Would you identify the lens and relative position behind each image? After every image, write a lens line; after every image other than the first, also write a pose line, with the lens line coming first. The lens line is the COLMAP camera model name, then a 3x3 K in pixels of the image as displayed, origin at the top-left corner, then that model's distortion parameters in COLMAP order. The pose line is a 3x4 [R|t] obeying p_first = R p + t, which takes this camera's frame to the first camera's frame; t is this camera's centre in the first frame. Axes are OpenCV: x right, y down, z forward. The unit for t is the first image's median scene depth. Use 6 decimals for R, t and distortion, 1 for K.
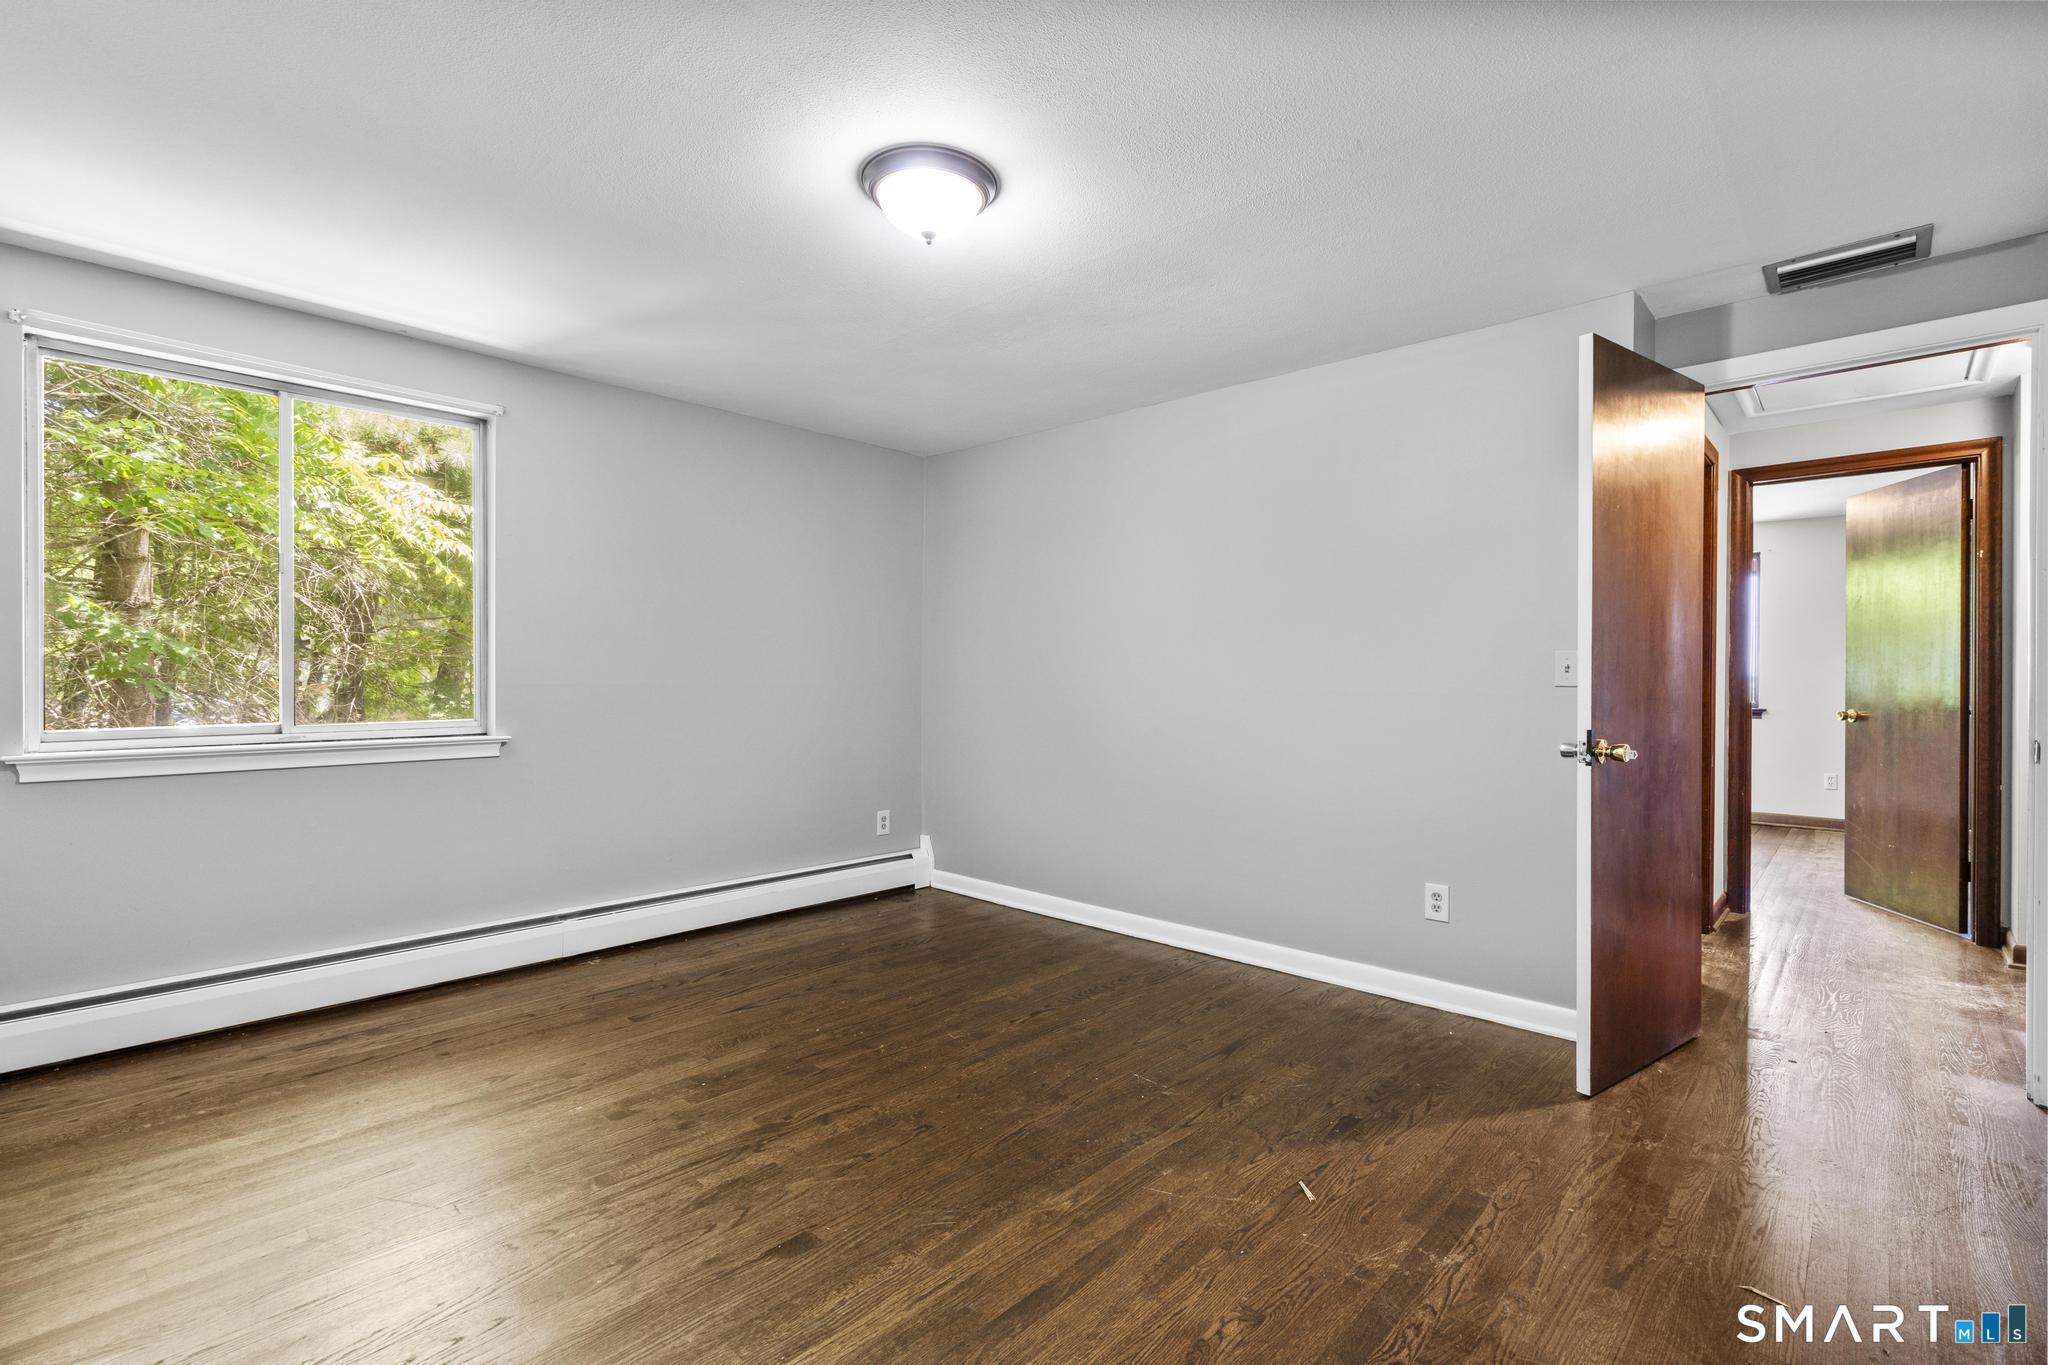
lens RADIAL K [[929.1, 0, 1032.3], [0, 929.1, 686.8], [0, 0, 1]] dist [0.000402, 0.000520]
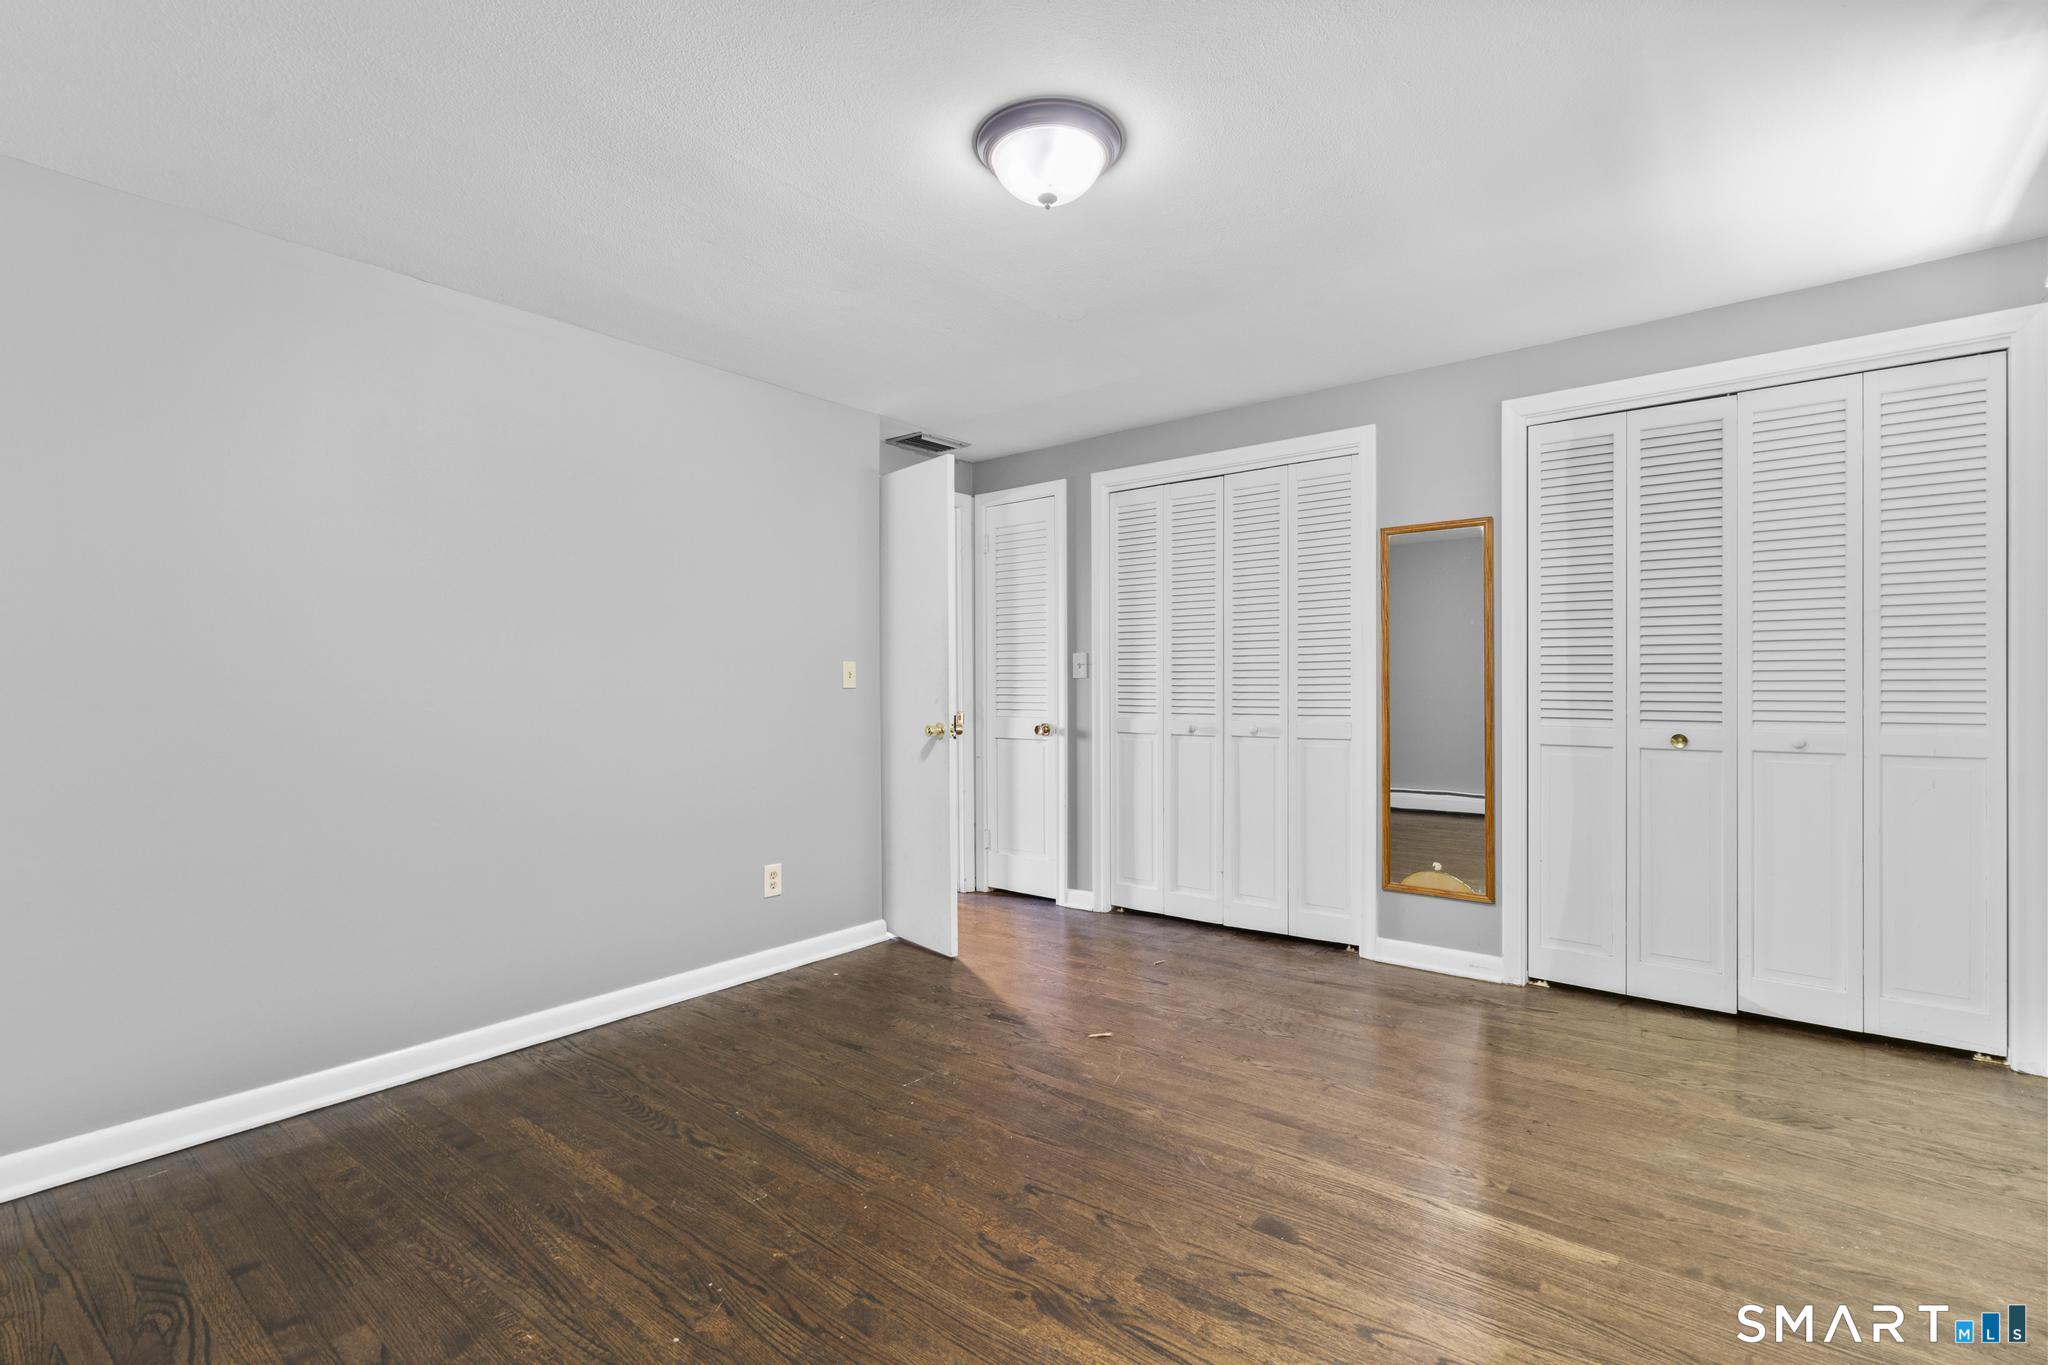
lens RADIAL K [[927.8, 0, 1043.8], [0, 927.8, 683.0], [0, 0, 1]] dist [0.001074, 0.000671]
pose [[-0.082654, -0.002405, 0.996575, -0.776110], [0.015441, 0.999874, 0.003694, -0.007387], [-0.996459, 0.015694, -0.082607, 0.822002]]
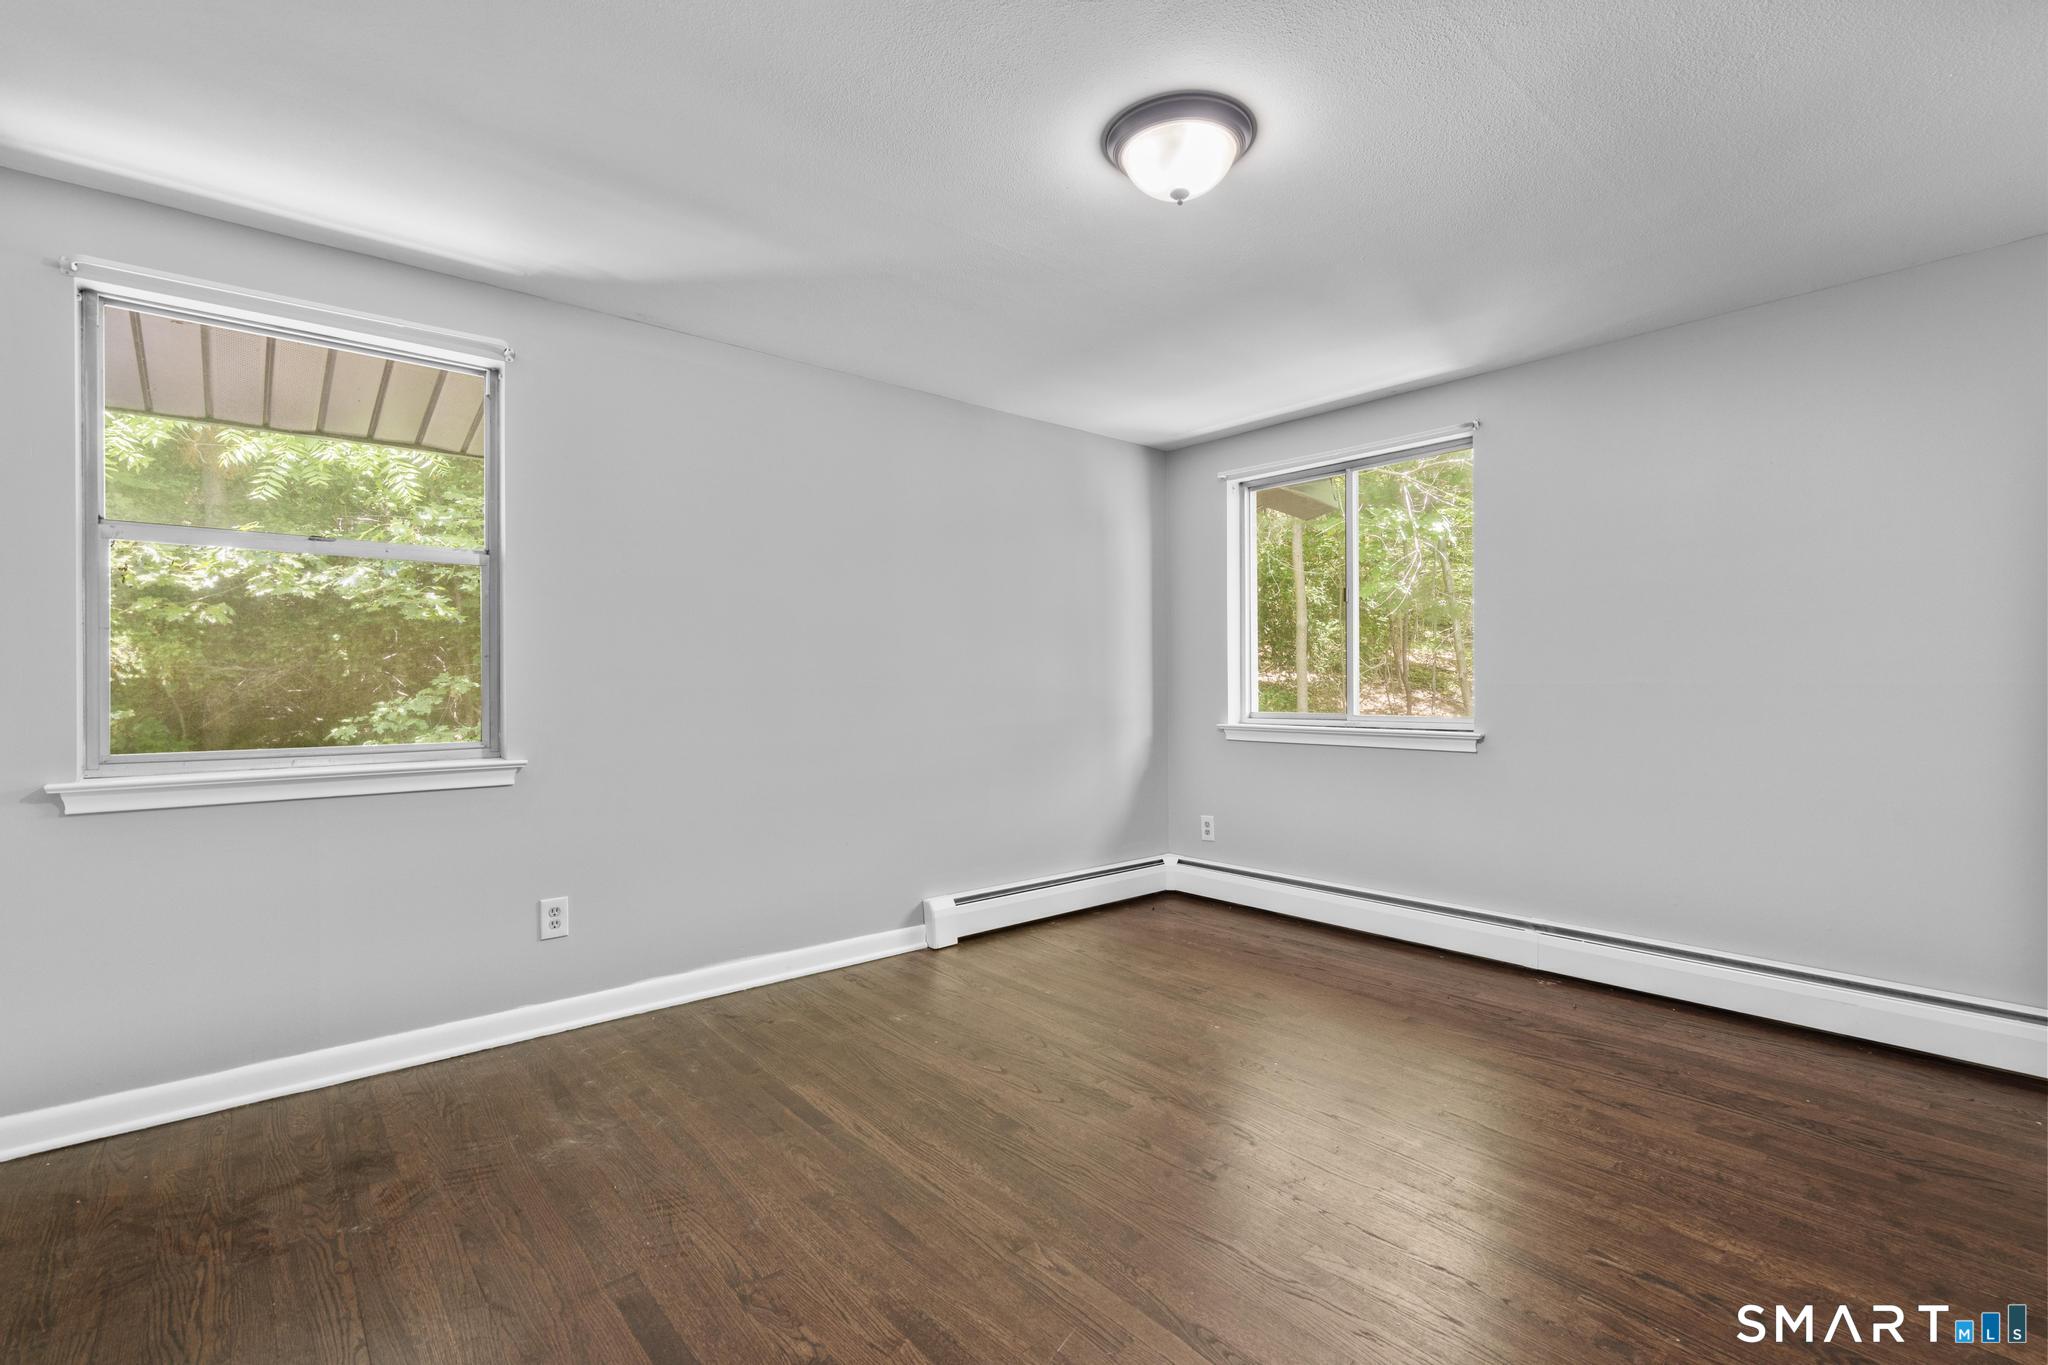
lens RADIAL K [[929.1, 0, 1032.3], [0, 929.1, 686.8], [0, 0, 1]] dist [0.000402, 0.000520]
pose [[-0.115510, 0.001137, -0.993306, 0.619448], [-0.002479, 0.999996, 0.001433, 0.000714], [0.993303, 0.002628, -0.115506, 0.727822]]
